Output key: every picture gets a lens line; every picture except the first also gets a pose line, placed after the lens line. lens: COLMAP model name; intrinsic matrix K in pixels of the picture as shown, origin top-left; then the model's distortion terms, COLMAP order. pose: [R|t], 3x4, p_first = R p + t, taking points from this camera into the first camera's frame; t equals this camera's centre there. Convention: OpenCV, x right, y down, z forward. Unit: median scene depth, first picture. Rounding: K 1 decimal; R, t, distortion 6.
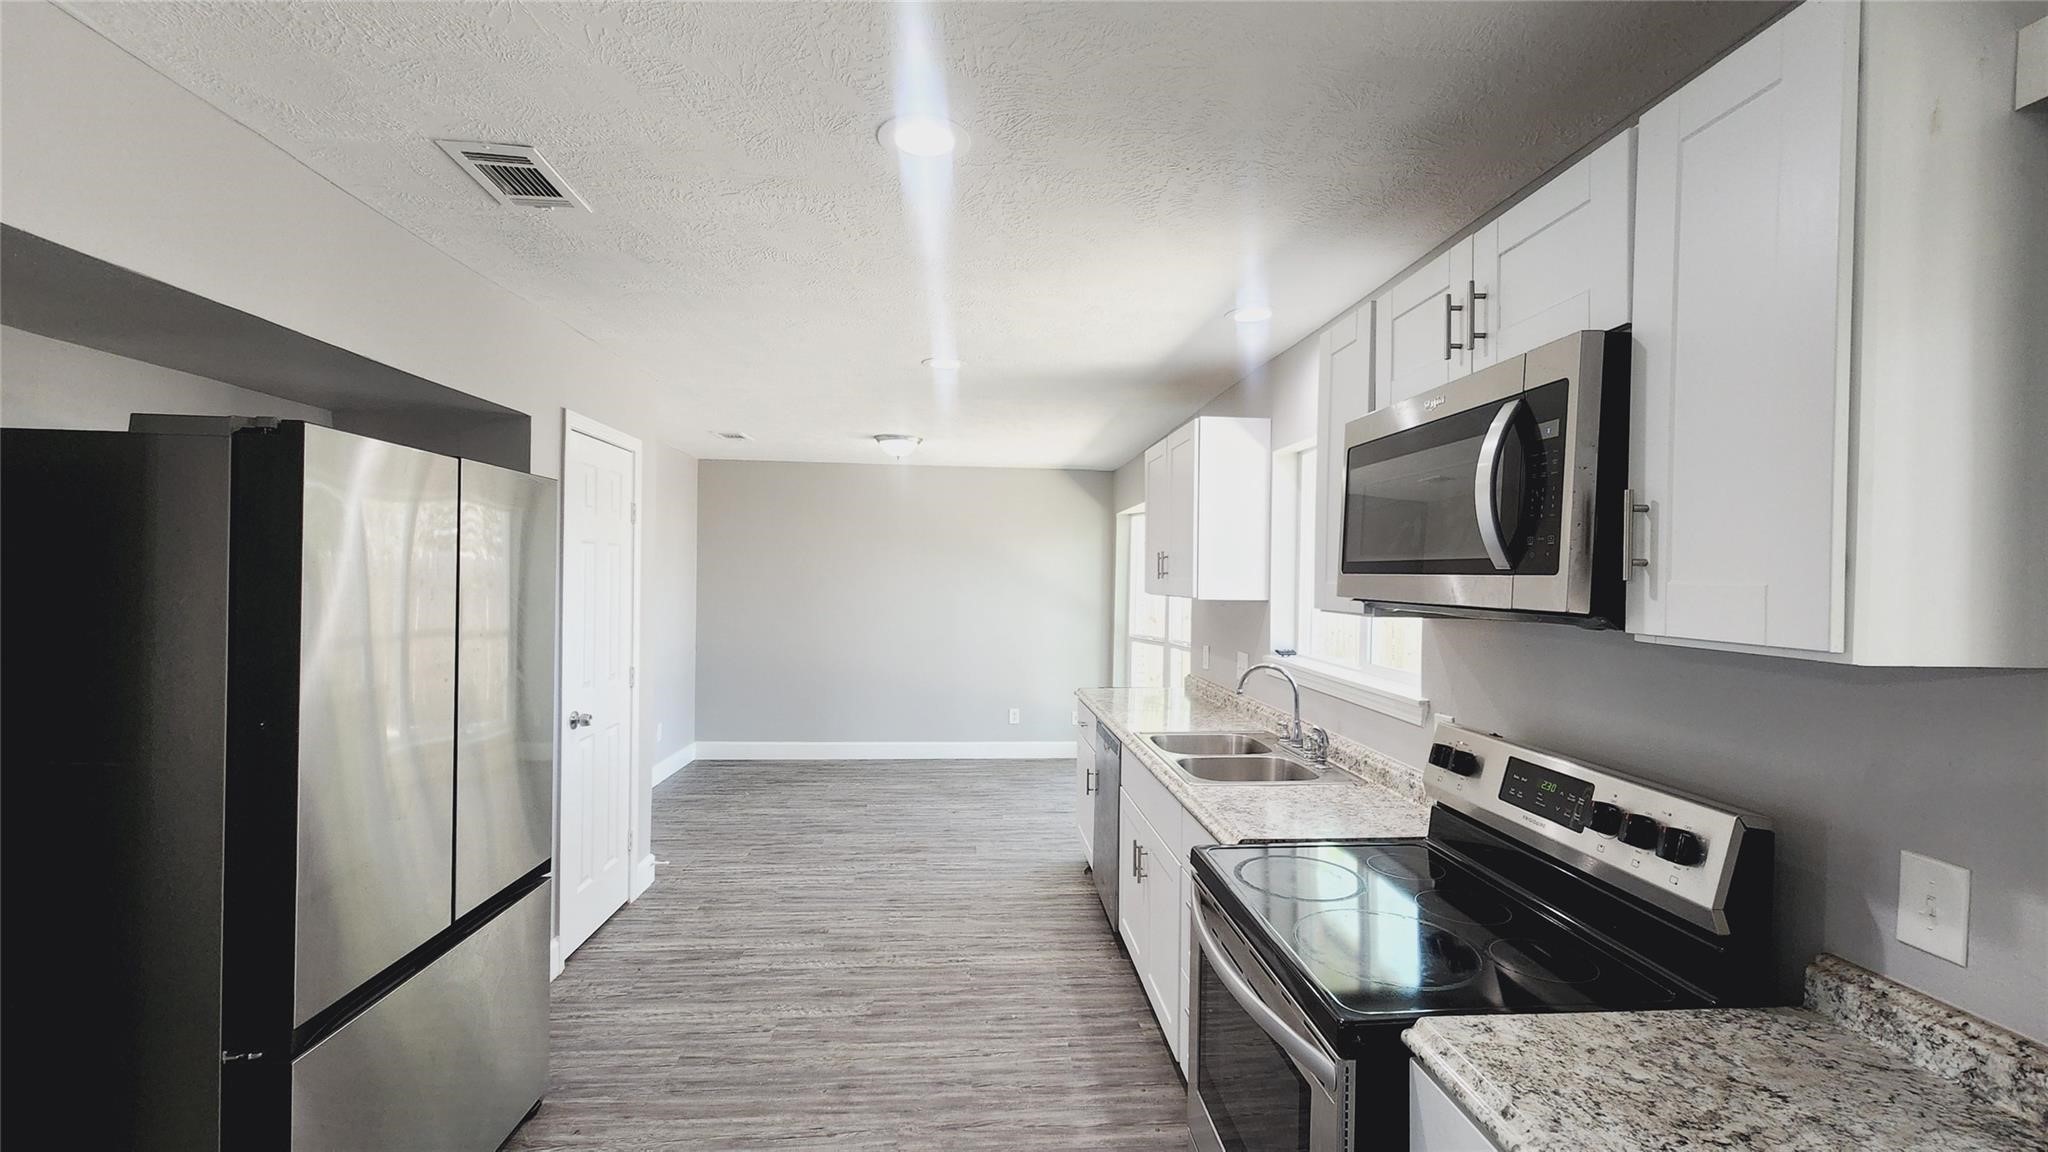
lens RADIAL K [[830.7, 0, 1035.1], [0, 830.7, 582.2], [0, 0, 1]] dist [-0.000410, -0.000113]
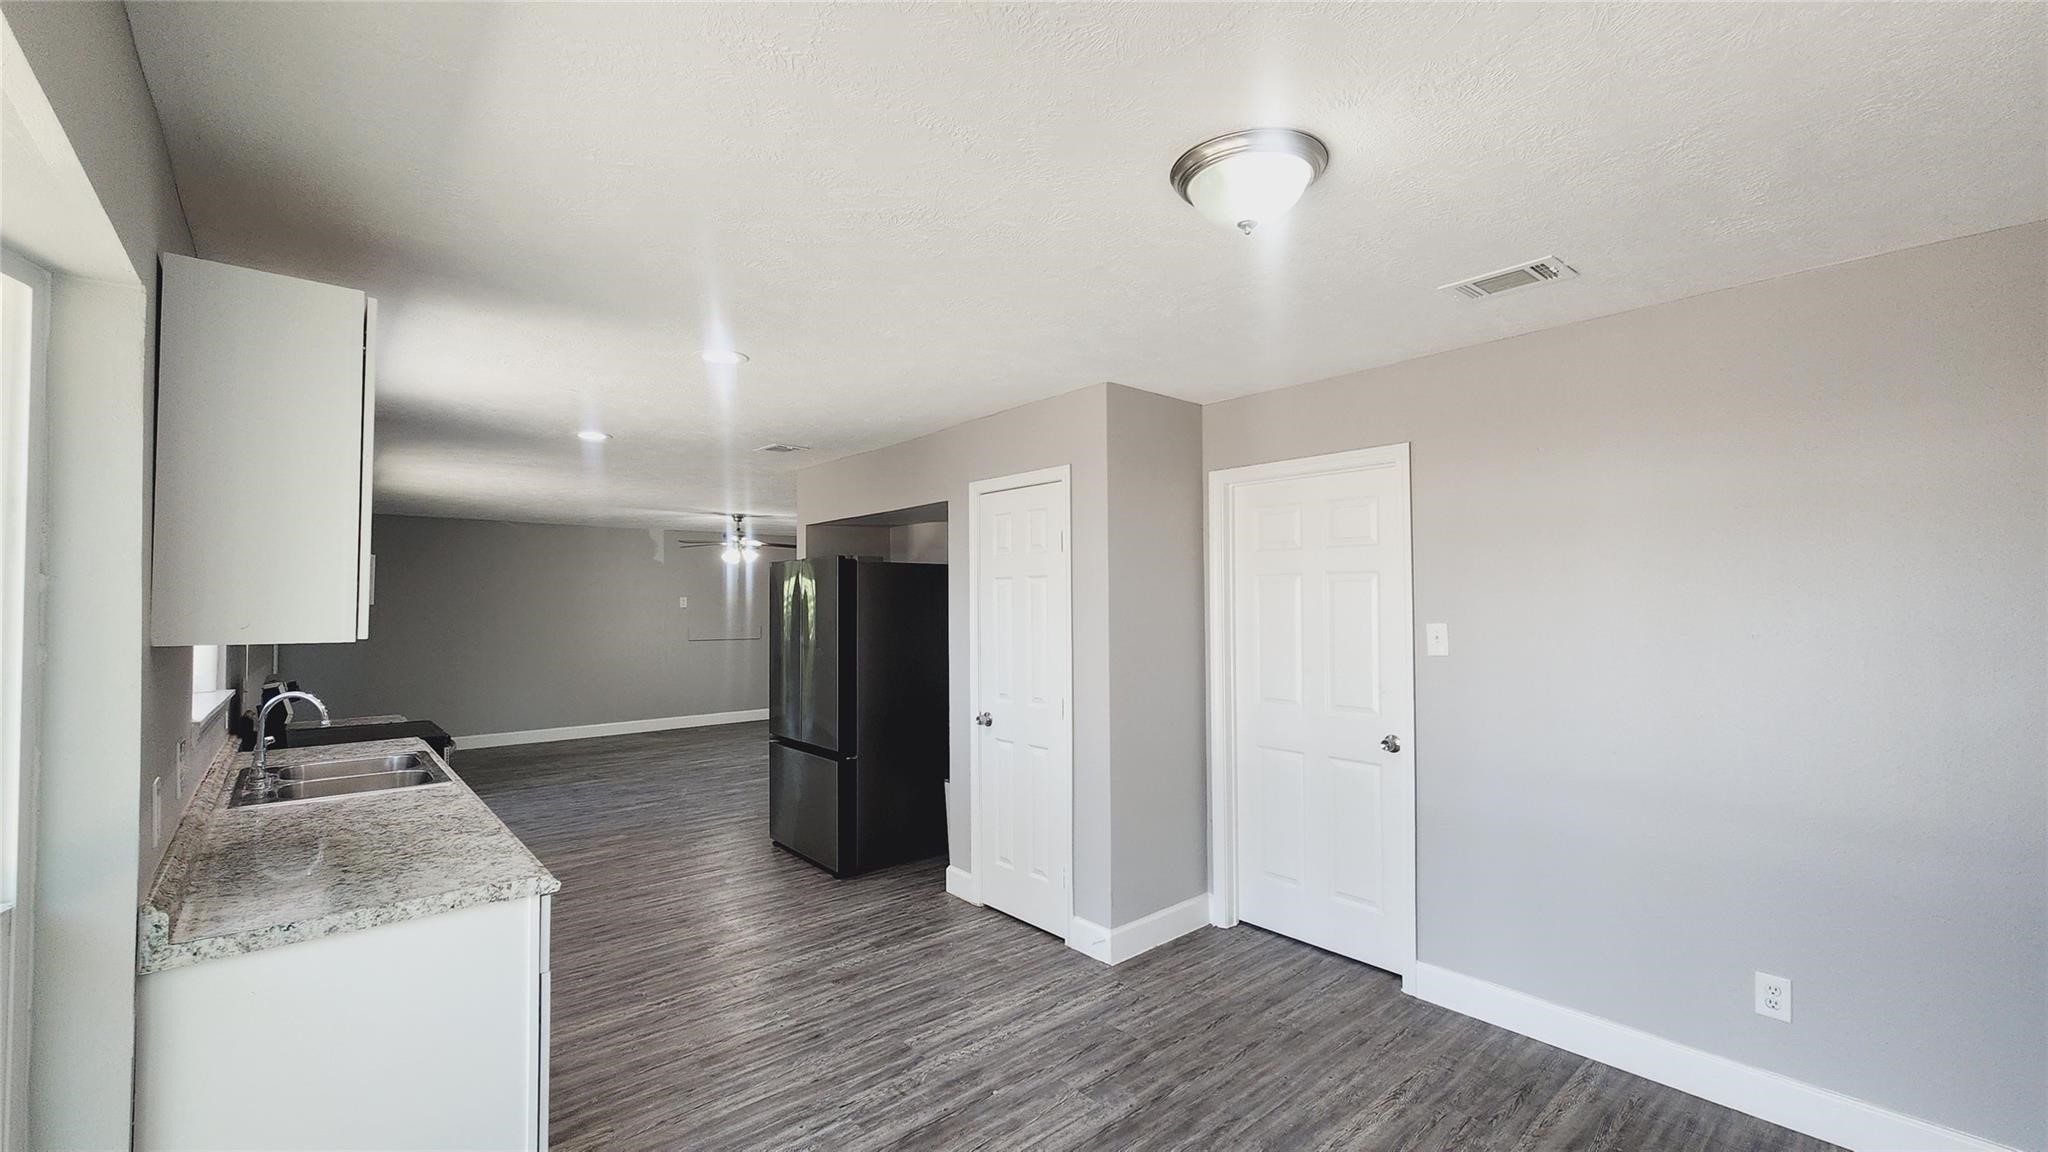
lens RADIAL K [[830.7, 0, 1035.1], [0, 830.7, 582.2], [0, 0, 1]] dist [-0.000410, -0.000113]
pose [[-0.806102, -0.027900, -0.591118, 0.133292], [-0.011143, 0.999427, -0.031976, -0.005126], [0.591671, -0.019189, -0.805951, 1.881467]]
